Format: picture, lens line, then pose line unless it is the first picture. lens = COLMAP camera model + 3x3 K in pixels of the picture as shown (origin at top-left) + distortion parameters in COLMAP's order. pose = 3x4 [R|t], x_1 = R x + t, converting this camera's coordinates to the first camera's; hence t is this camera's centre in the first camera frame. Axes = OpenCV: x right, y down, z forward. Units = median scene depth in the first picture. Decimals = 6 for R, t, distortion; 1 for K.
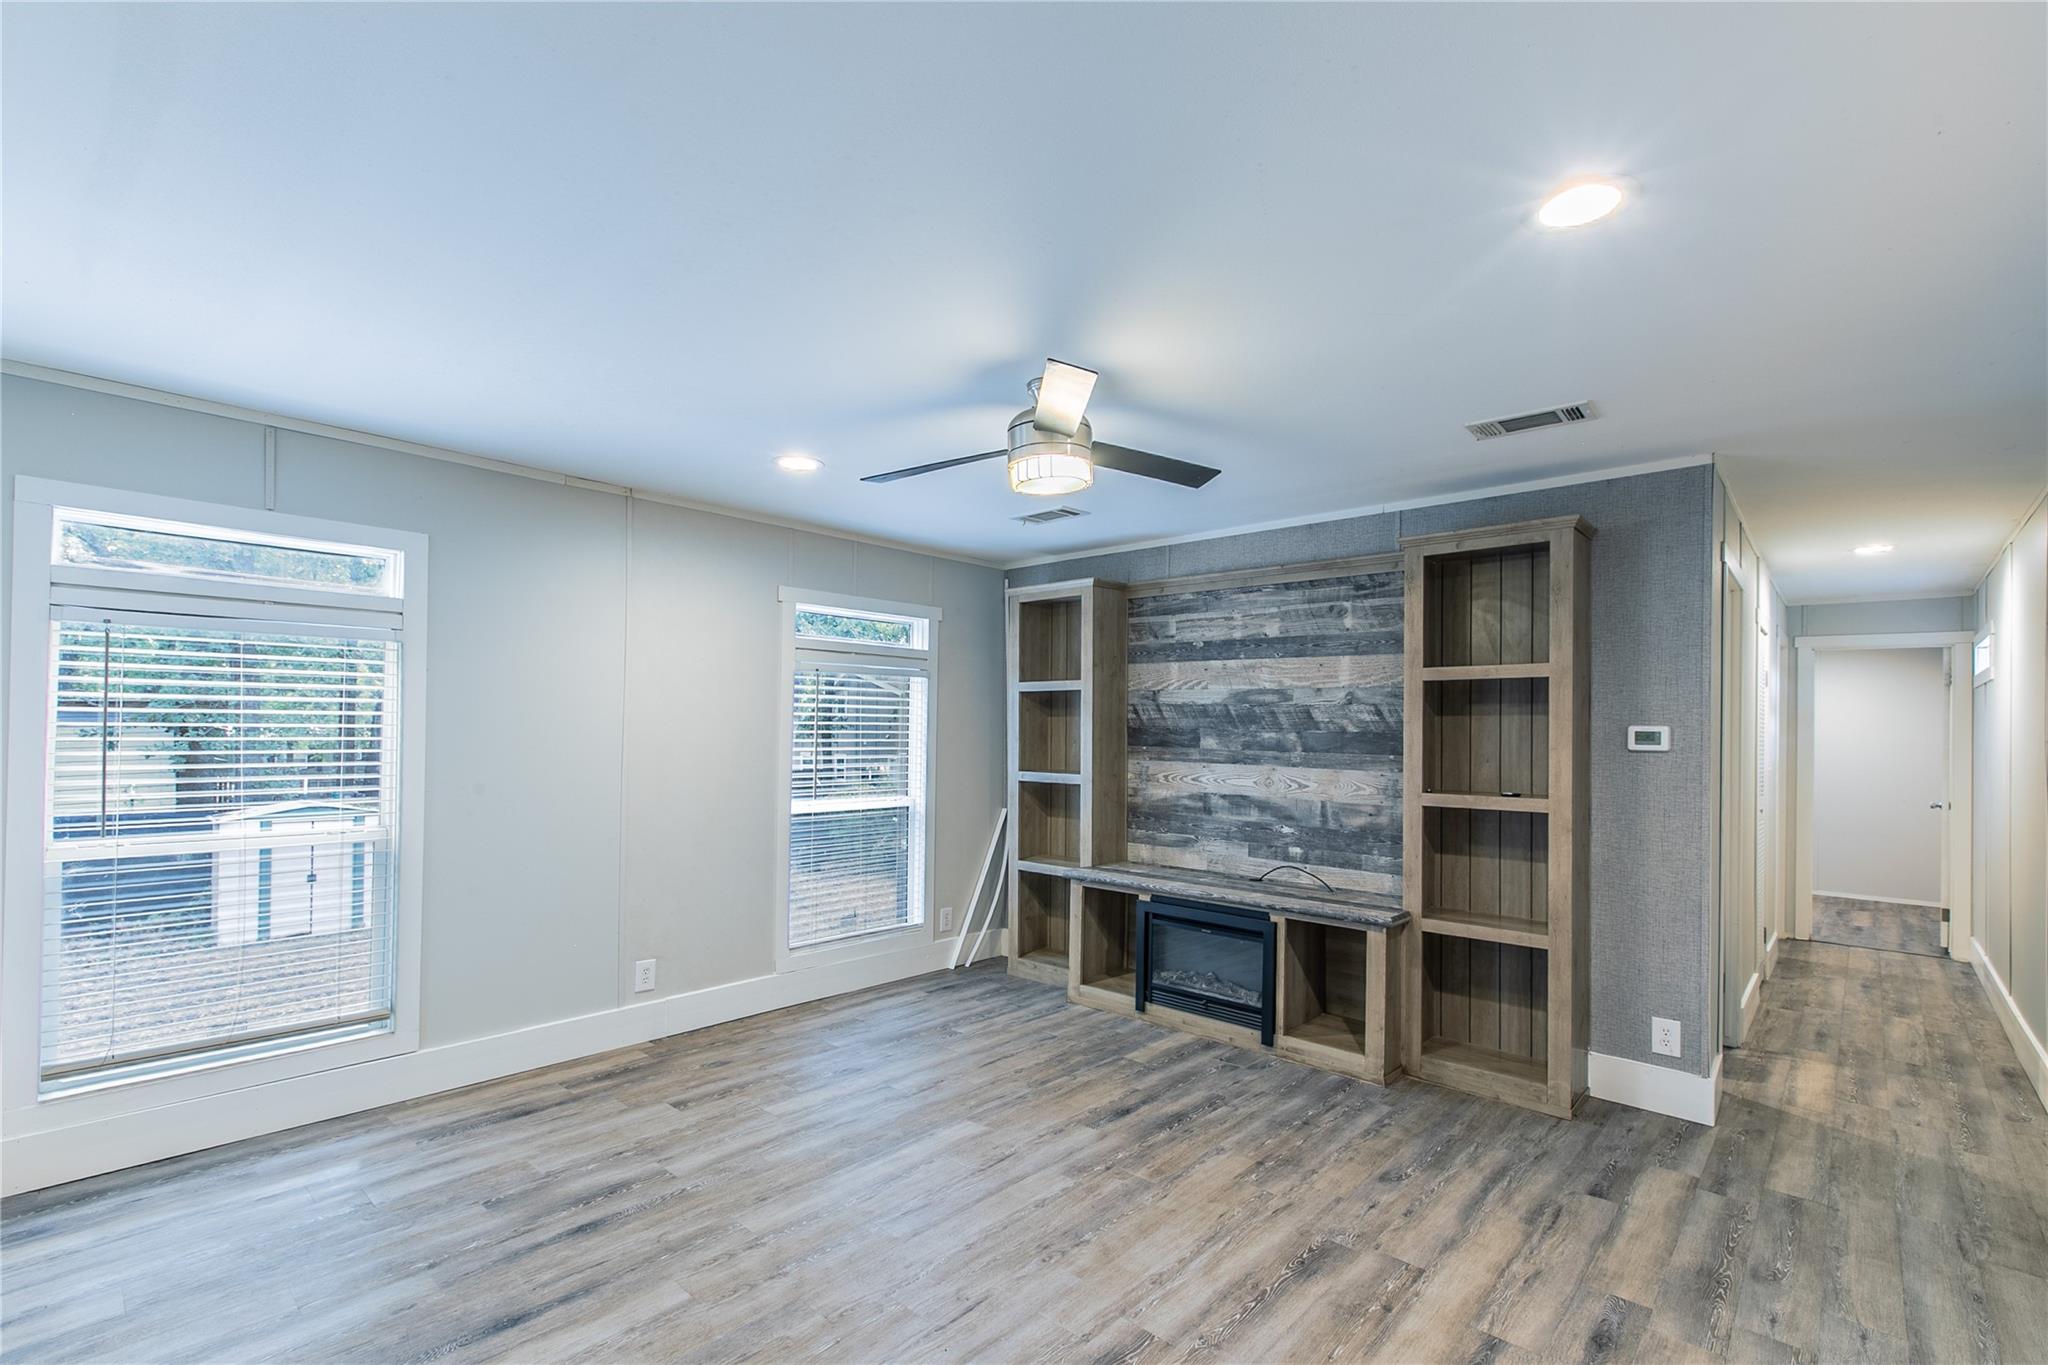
lens RADIAL K [[914.9, 0, 1024.2], [0, 914.9, 726.7], [0, 0, 1]] dist [0.000349, 0.000079]
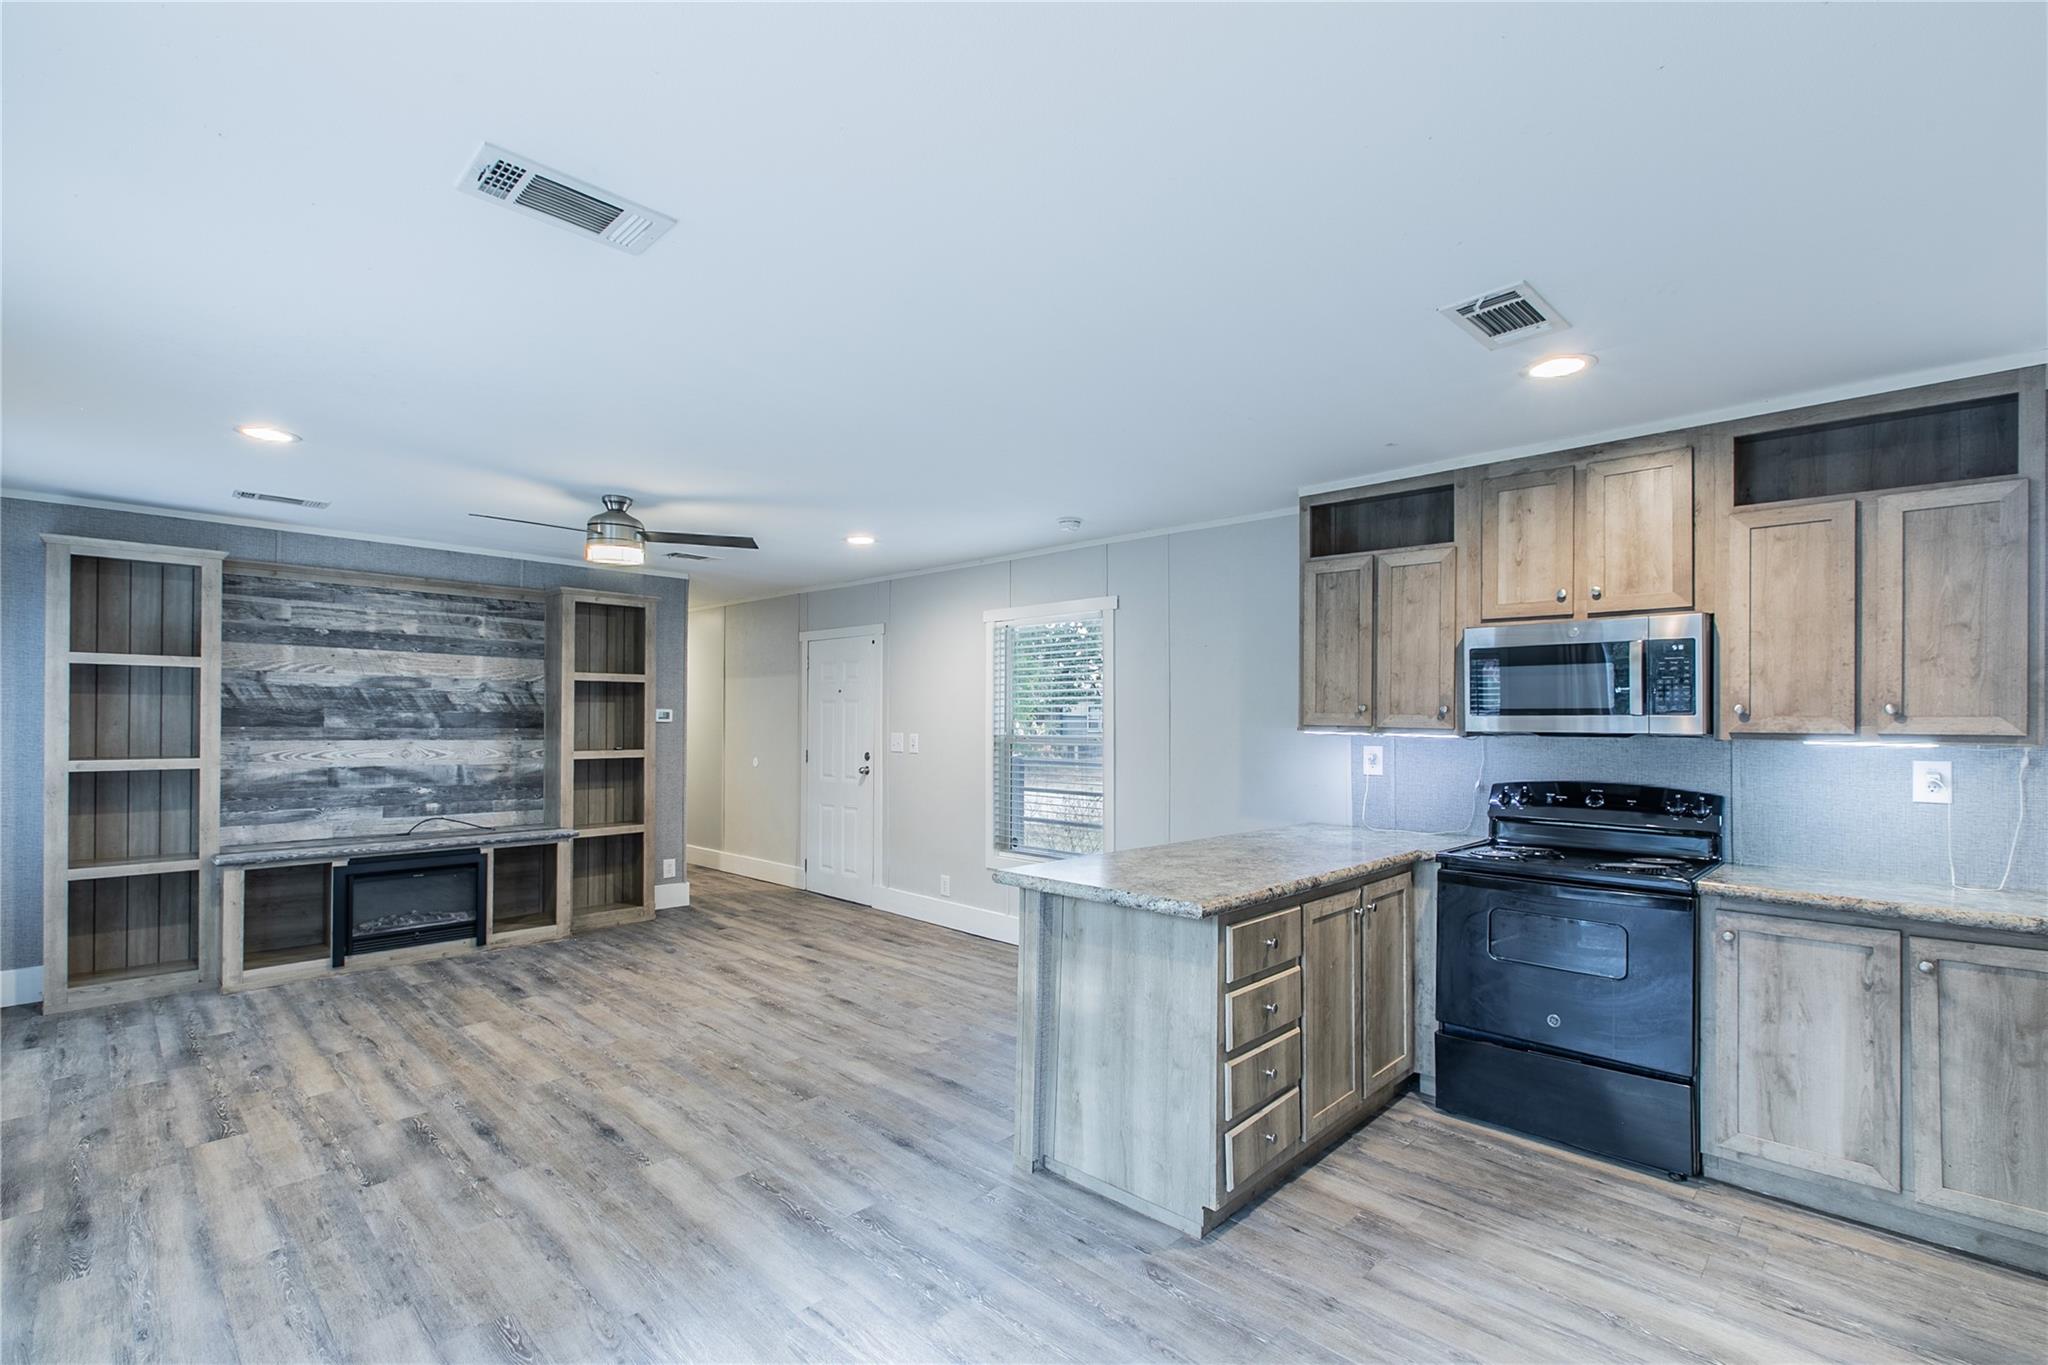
lens RADIAL K [[923.3, 0, 1019.3], [0, 923.3, 706.3], [0, 0, 1]] dist [0.000344, 0.000007]
pose [[0.032884, 0.000209, 0.999459, -0.974440], [-0.012452, 0.999922, 0.000201, -0.012942], [-0.999382, -0.012452, 0.032884, 0.152786]]
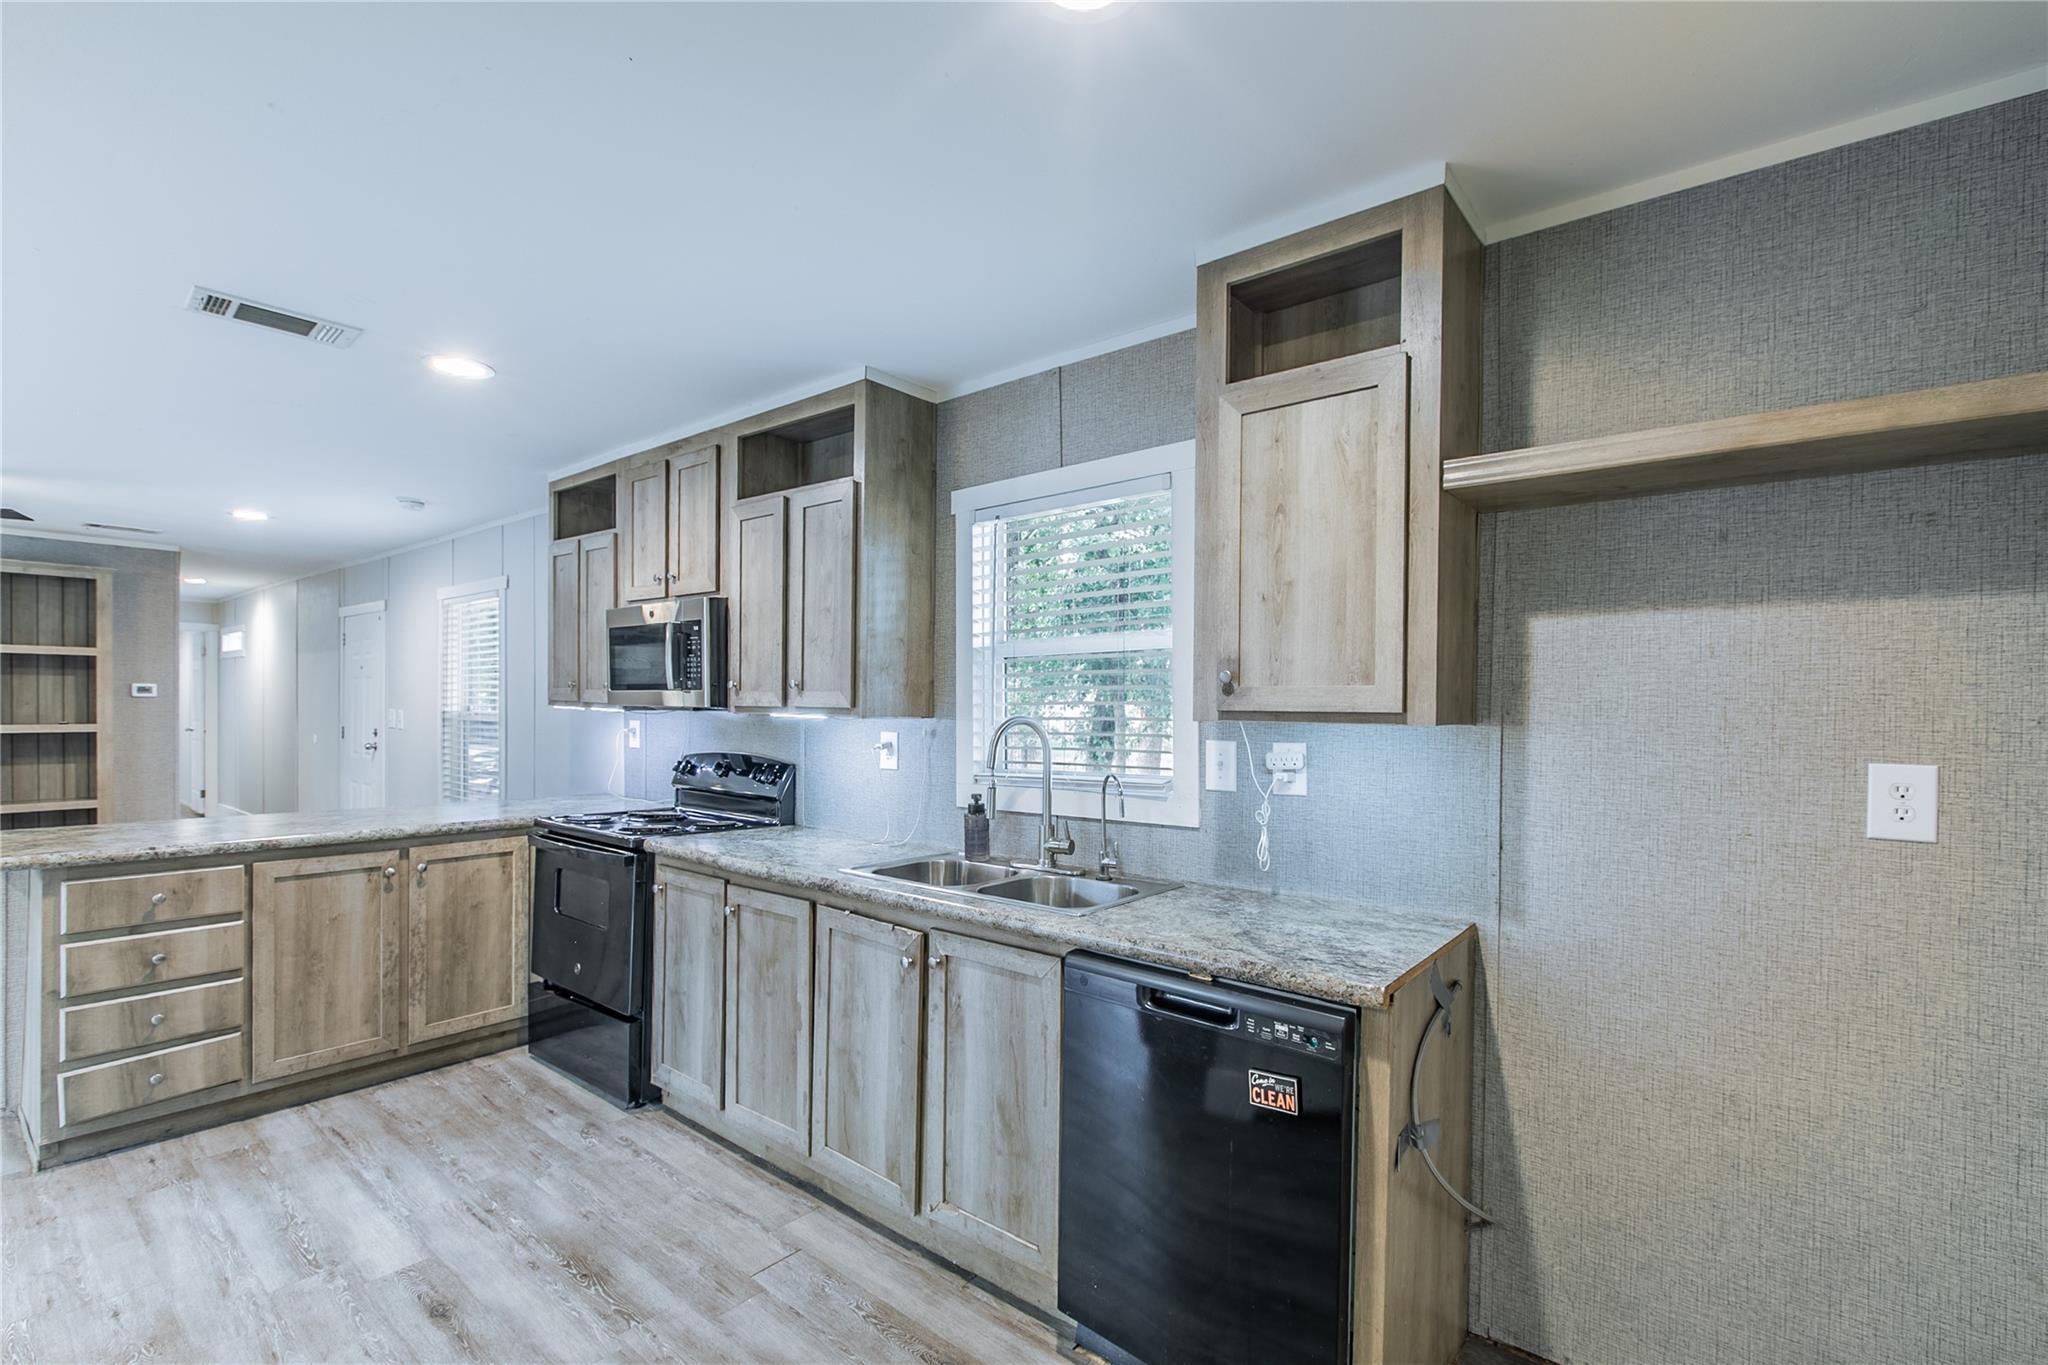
lens RADIAL K [[923.3, 0, 1019.3], [0, 923.3, 706.3], [0, 0, 1]] dist [0.000344, 0.000007]
pose [[-0.048112, -0.018518, 0.998670, -1.038618], [-0.019269, 0.999659, 0.017608, -0.017452], [-0.998656, -0.018396, -0.048452, -0.563029]]
